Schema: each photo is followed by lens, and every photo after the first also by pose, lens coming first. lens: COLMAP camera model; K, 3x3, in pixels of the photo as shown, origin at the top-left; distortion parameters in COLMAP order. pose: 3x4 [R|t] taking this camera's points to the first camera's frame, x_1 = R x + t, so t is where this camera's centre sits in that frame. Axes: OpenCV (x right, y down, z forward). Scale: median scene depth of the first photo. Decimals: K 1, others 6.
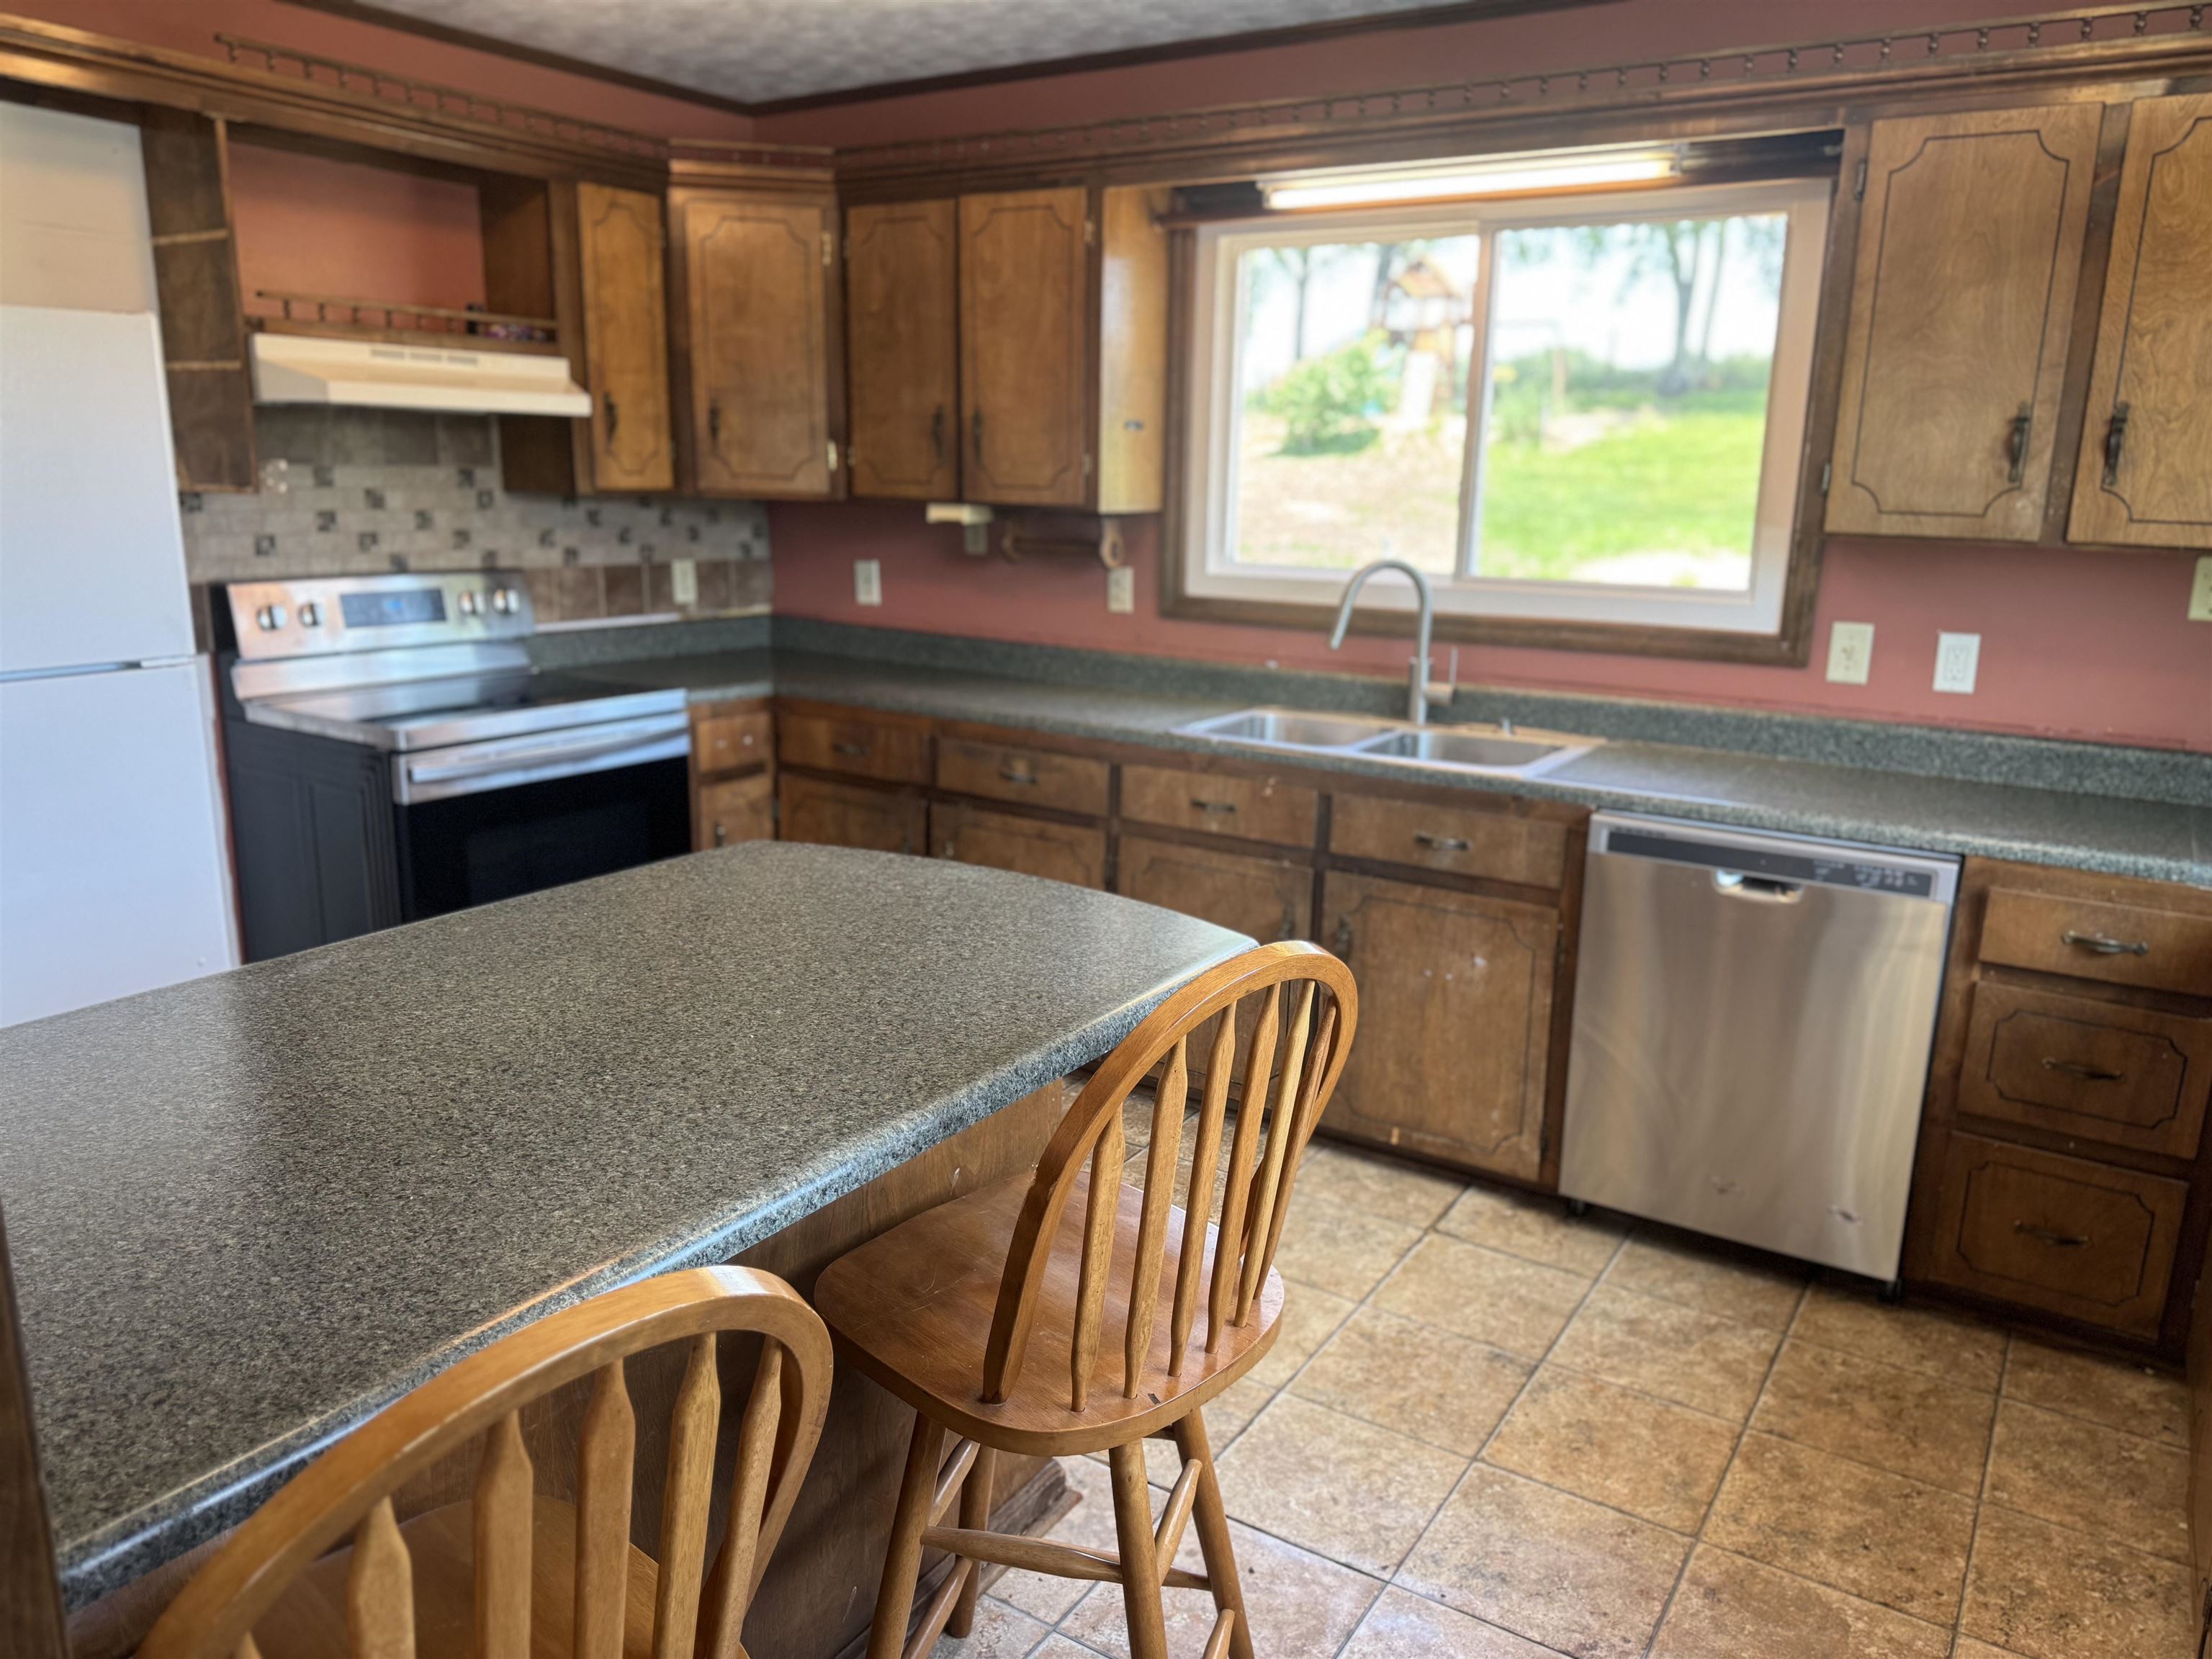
lens RADIAL K [[1569.5, 0, 1124.6], [0, 1569.5, 824.2], [0, 0, 1]] dist [0.089328, -0.111520]
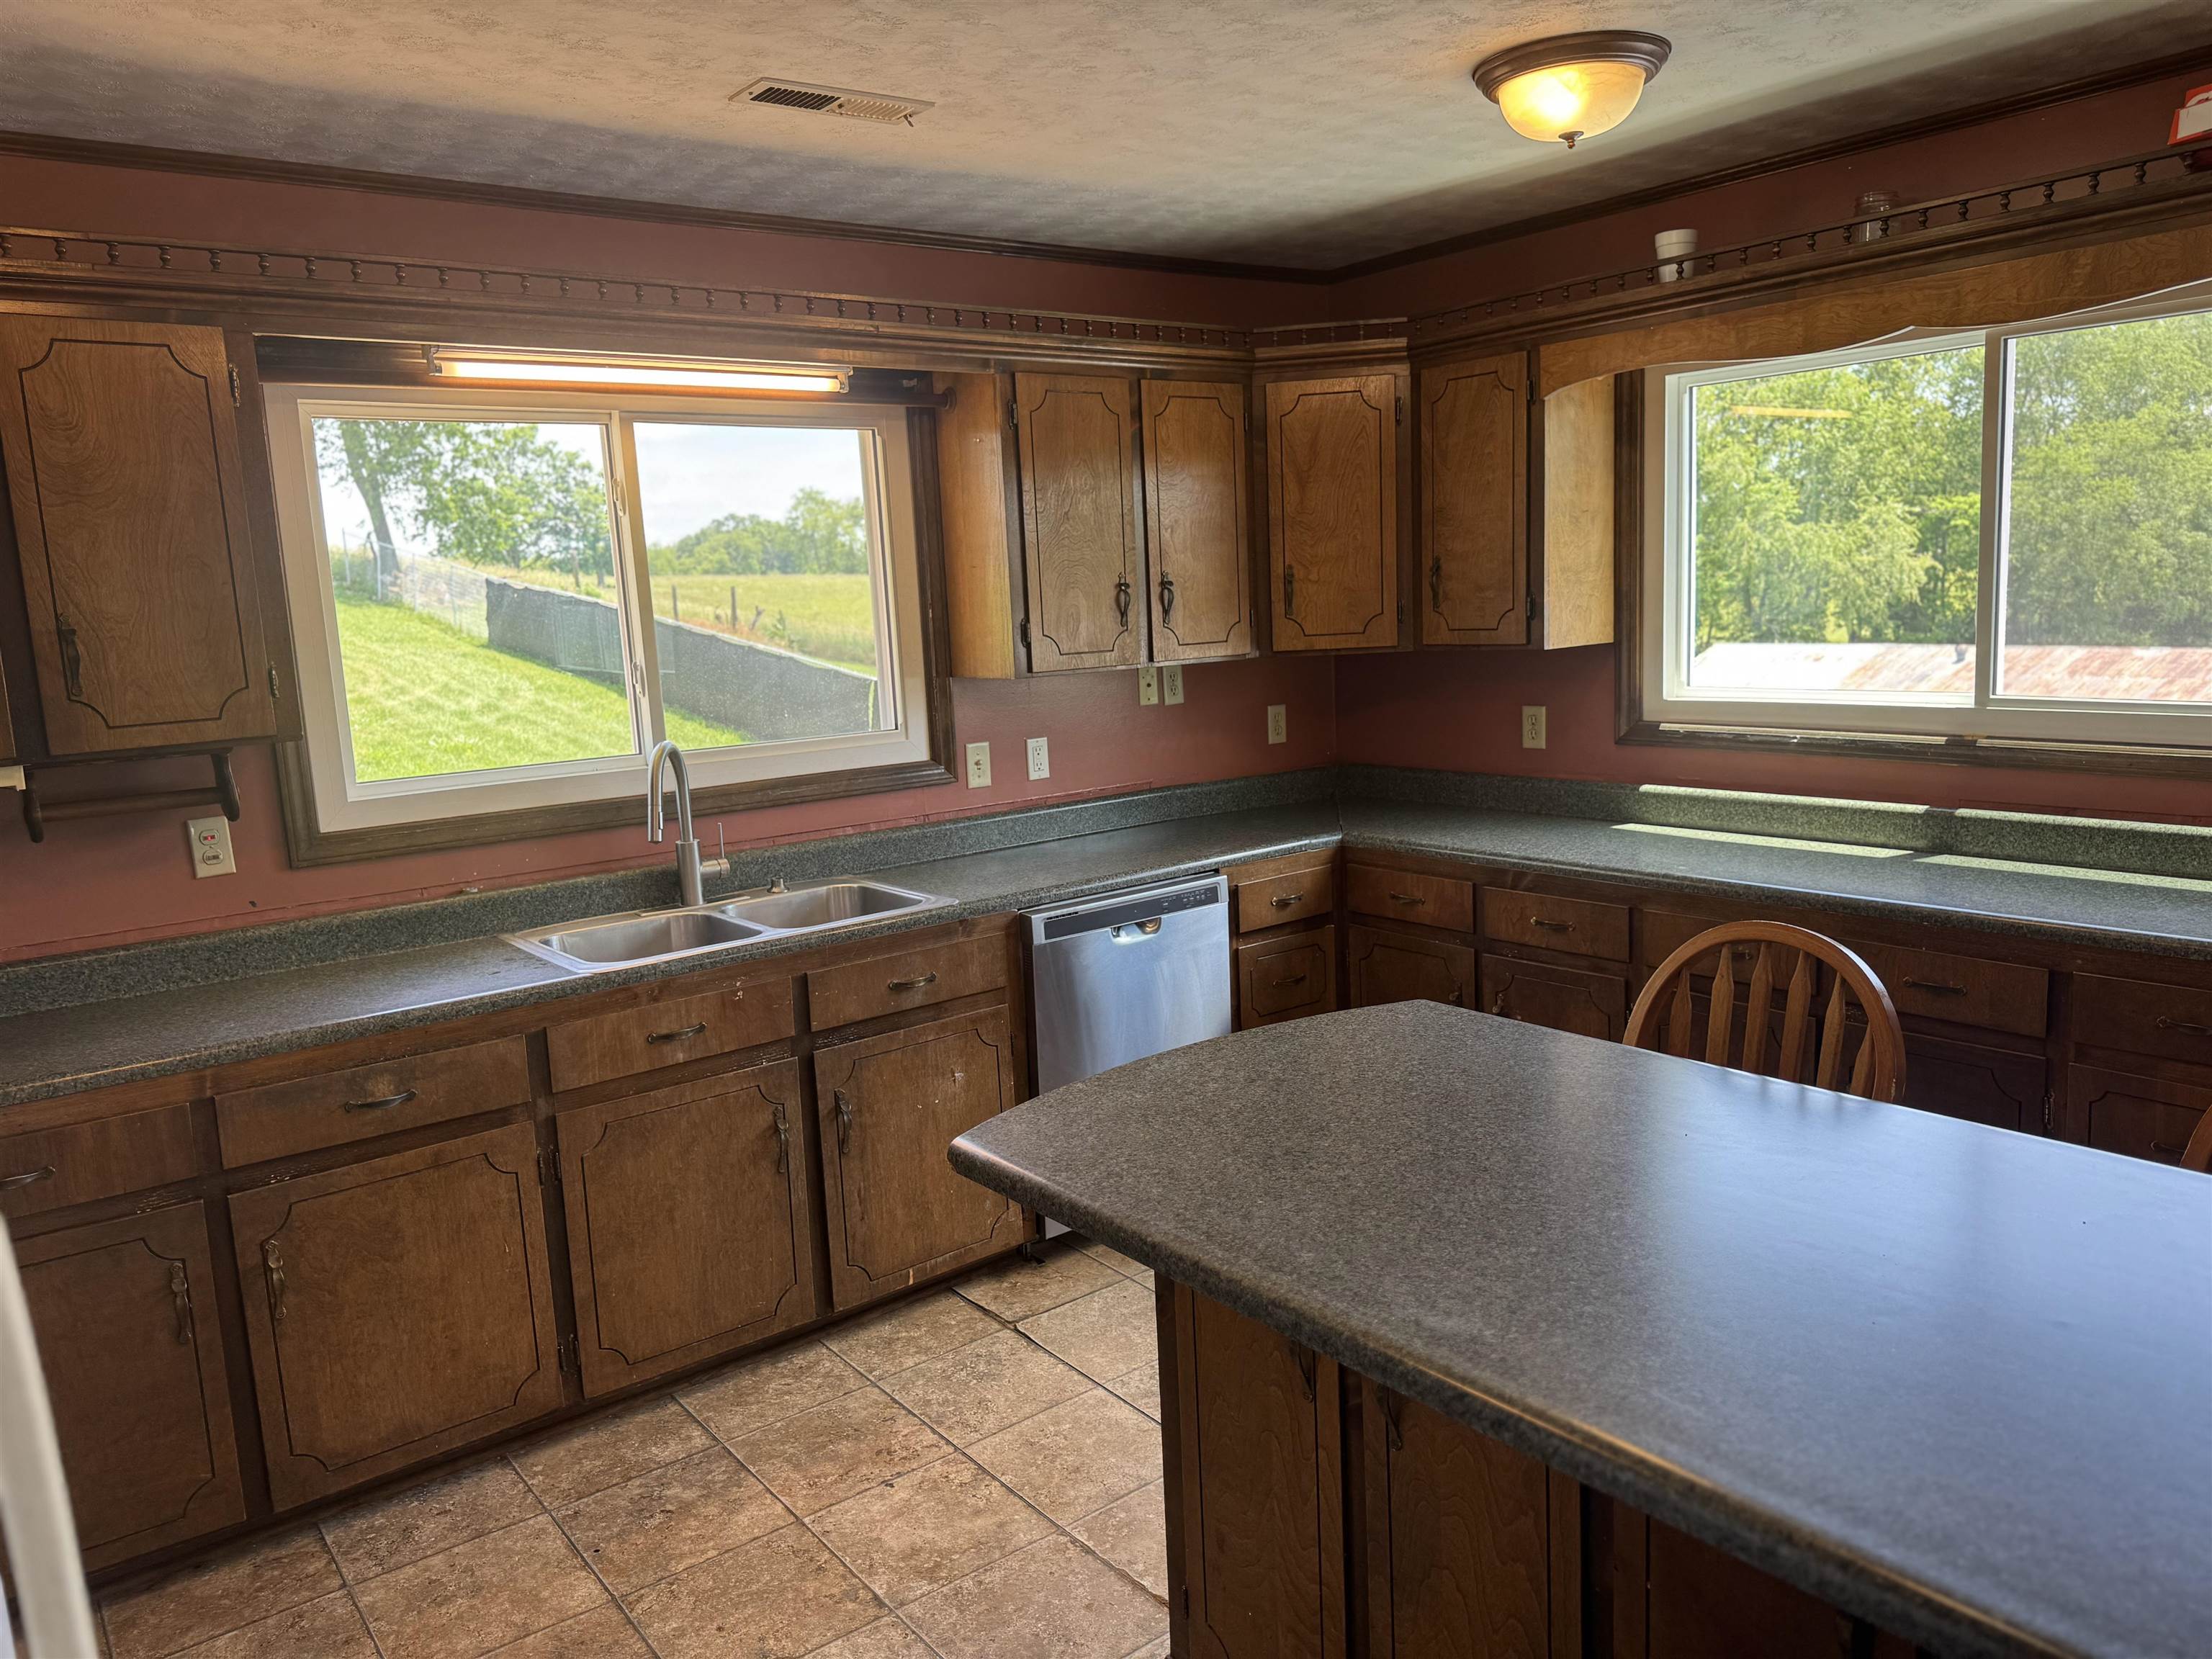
lens RADIAL K [[1555.5, 0, 1105.3], [0, 1555.5, 820.2], [0, 0, 1]] dist [0.135999, -0.208717]
pose [[0.340216, -0.178753, 0.923201, -0.743509], [0.265122, 0.960172, 0.088209, -0.159483], [-0.902199, 0.214751, 0.374057, 0.474765]]
